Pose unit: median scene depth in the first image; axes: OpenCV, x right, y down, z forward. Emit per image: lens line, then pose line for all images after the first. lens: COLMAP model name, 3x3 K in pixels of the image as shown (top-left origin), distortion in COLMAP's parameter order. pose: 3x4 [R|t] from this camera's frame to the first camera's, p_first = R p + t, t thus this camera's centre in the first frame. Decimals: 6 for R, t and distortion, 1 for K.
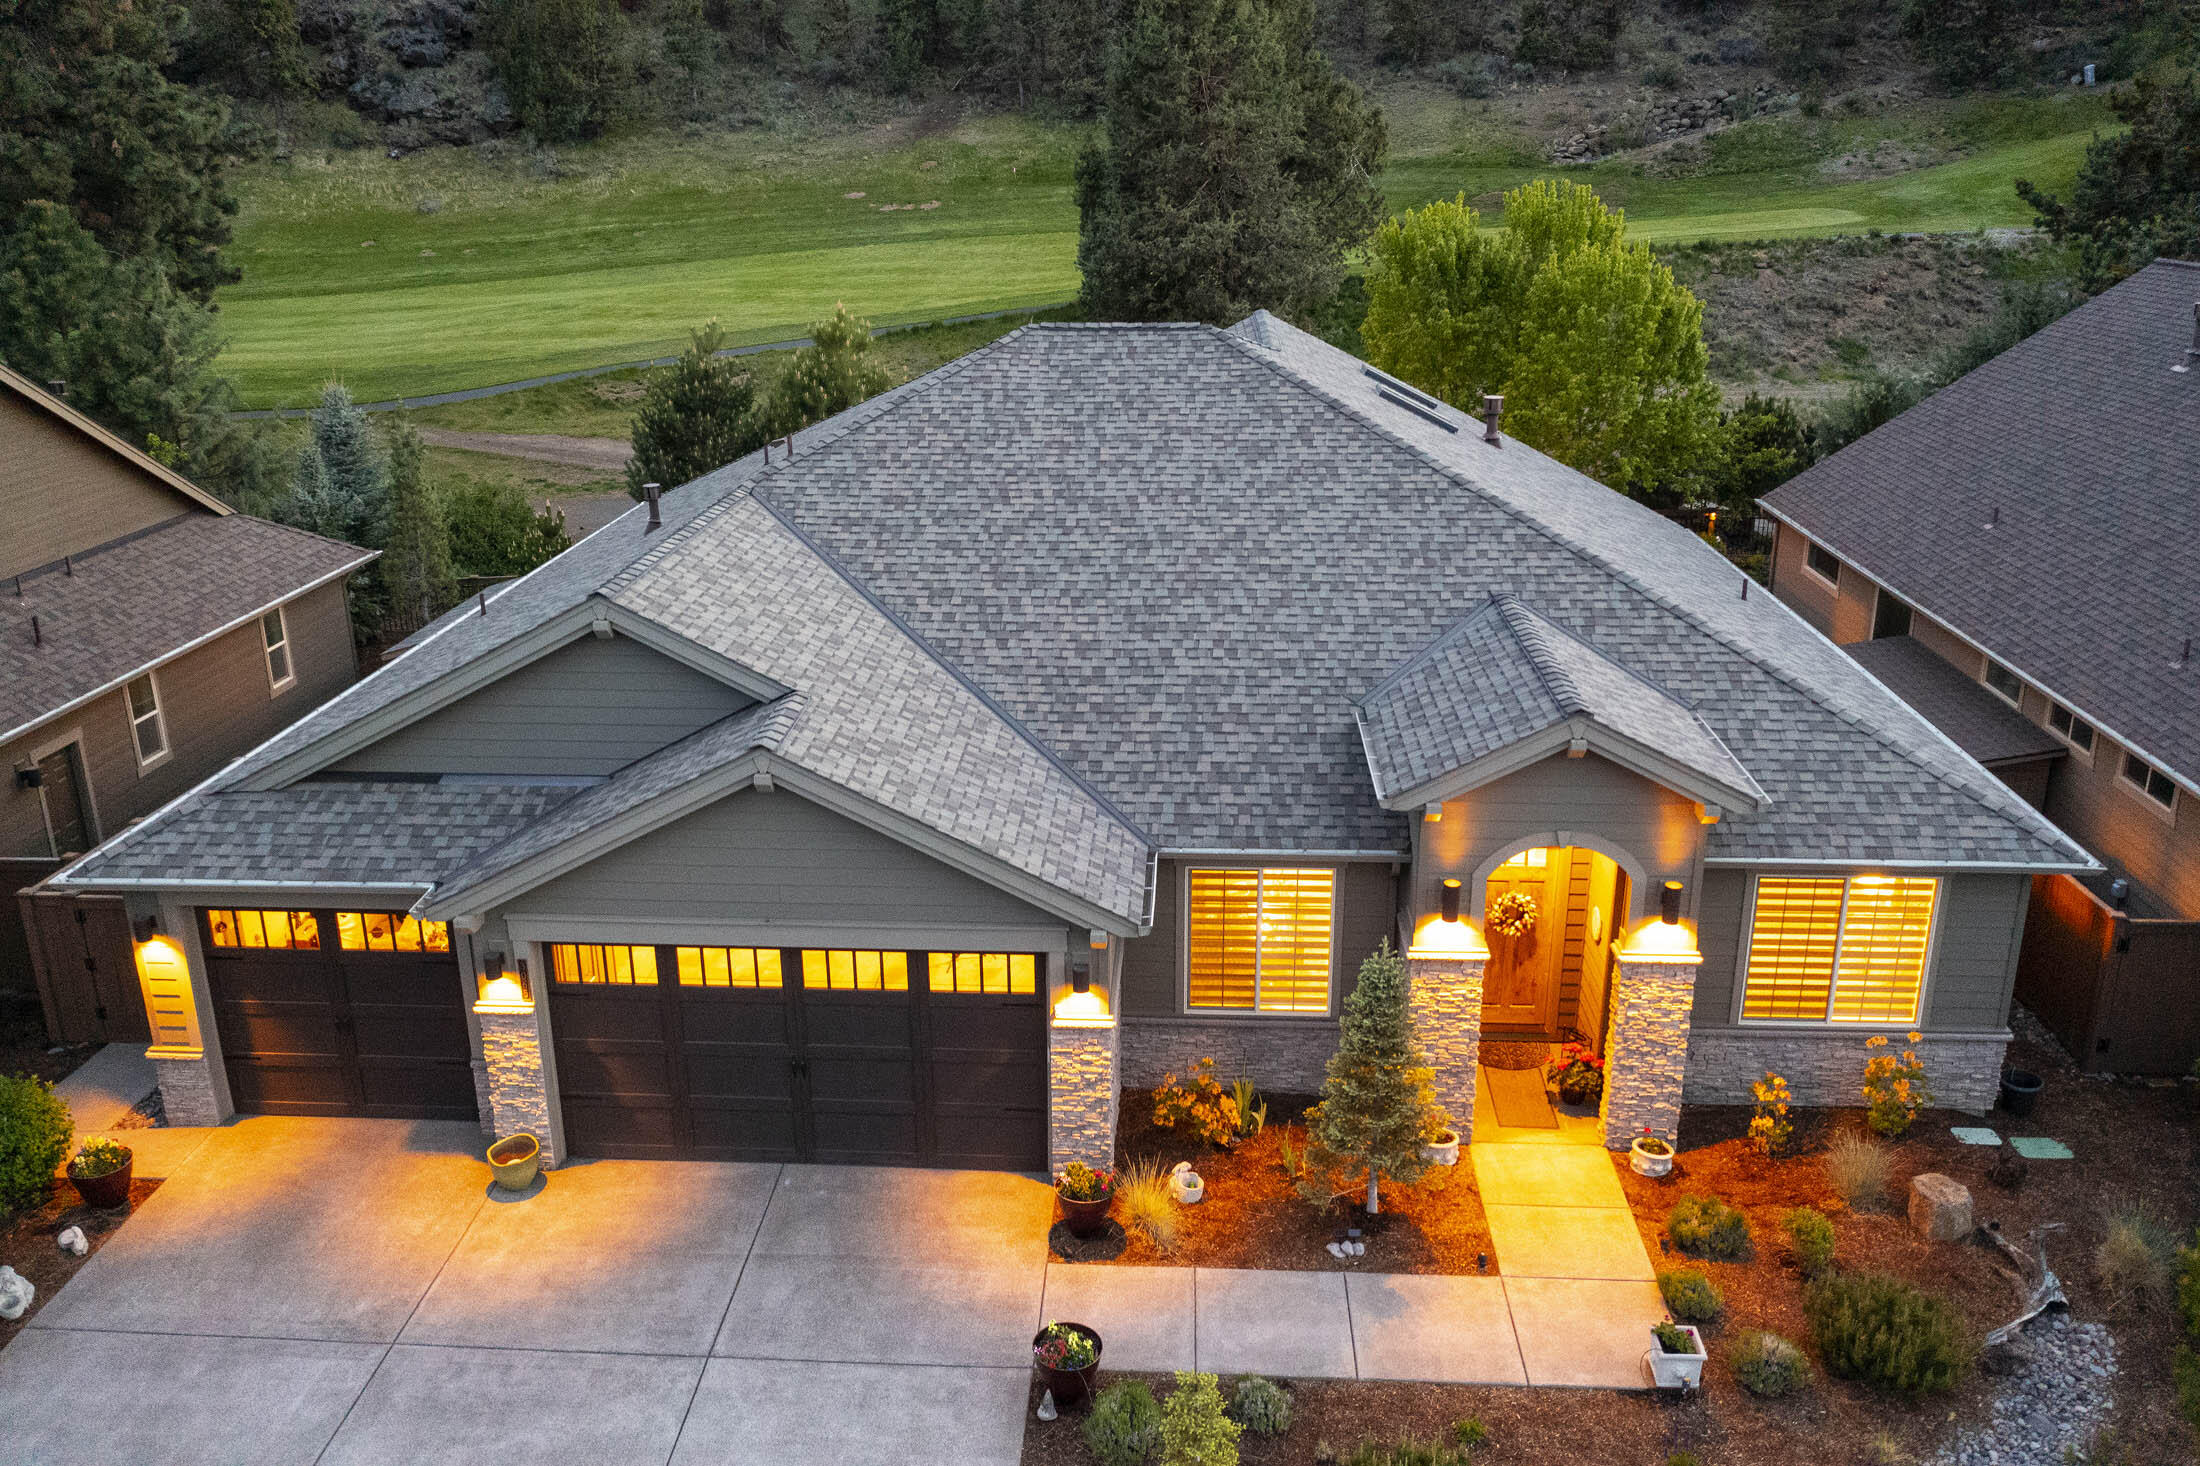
lens RADIAL K [[1741.3, 0, 1099.5], [0, 1741.3, 728.0], [0, 0, 1]] dist [-0.013271, 0.002341]
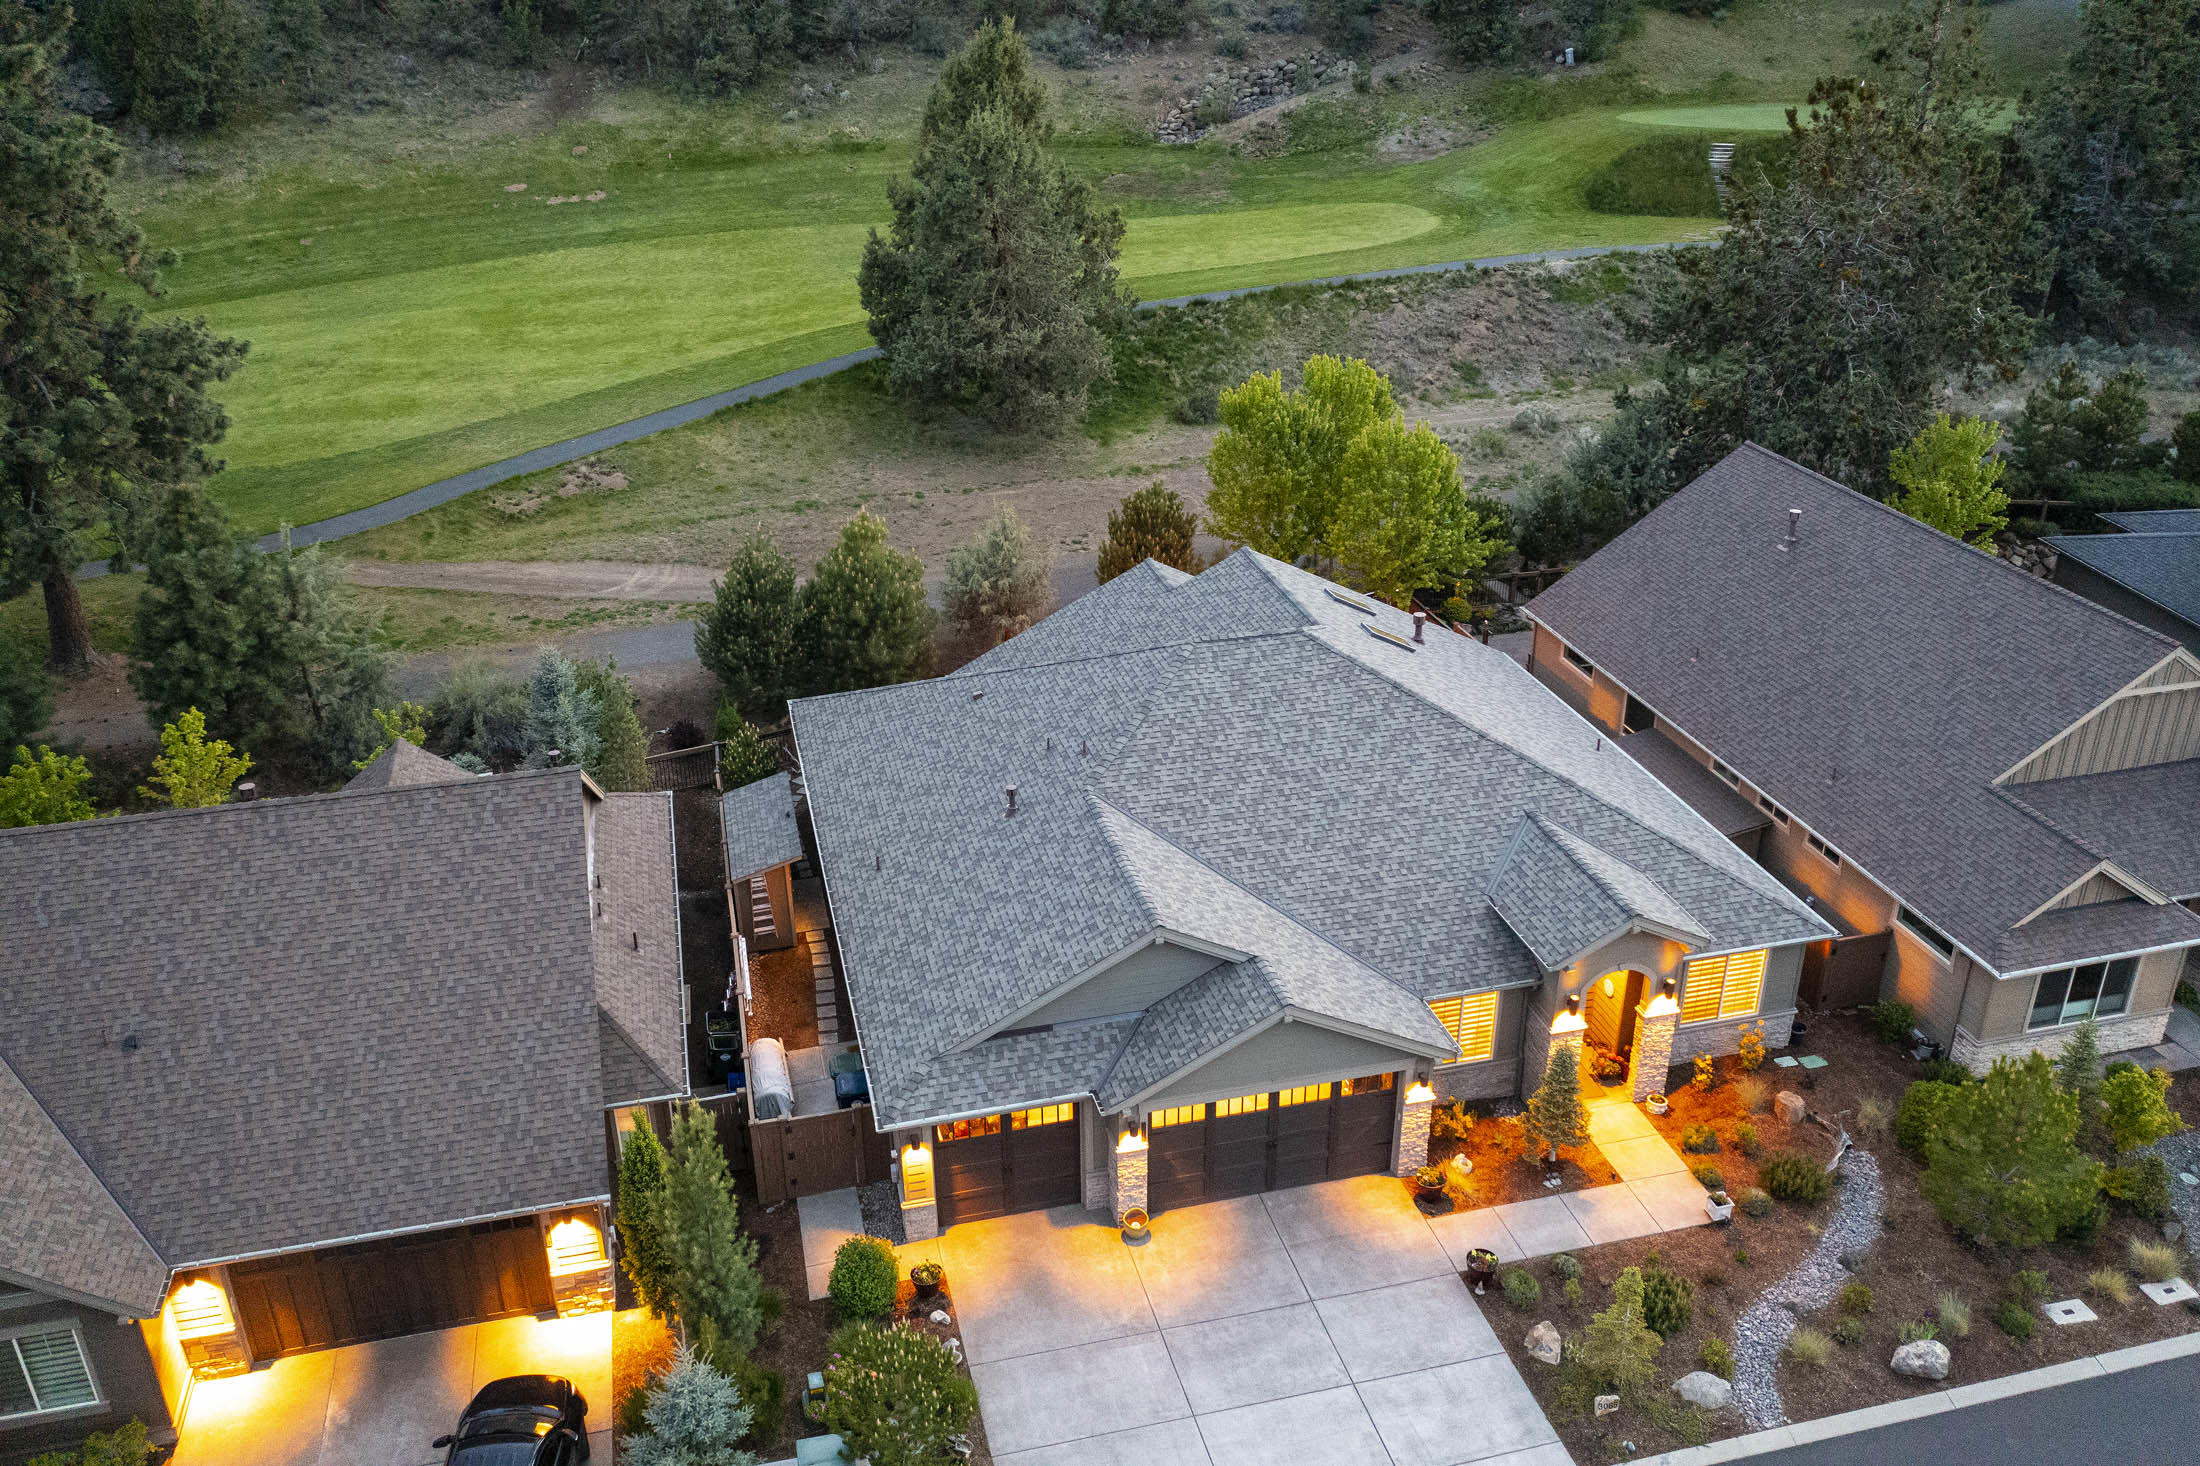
lens RADIAL K [[1741.3, 0, 1102.5], [0, 1741.3, 734.3], [0, 0, 1]] dist [-0.013271, 0.002341]
pose [[0.952677, -0.131775, 0.273937, -0.717130], [0.098769, 0.986446, 0.131032, -0.457536], [-0.287490, -0.097774, 0.952780, -0.637044]]
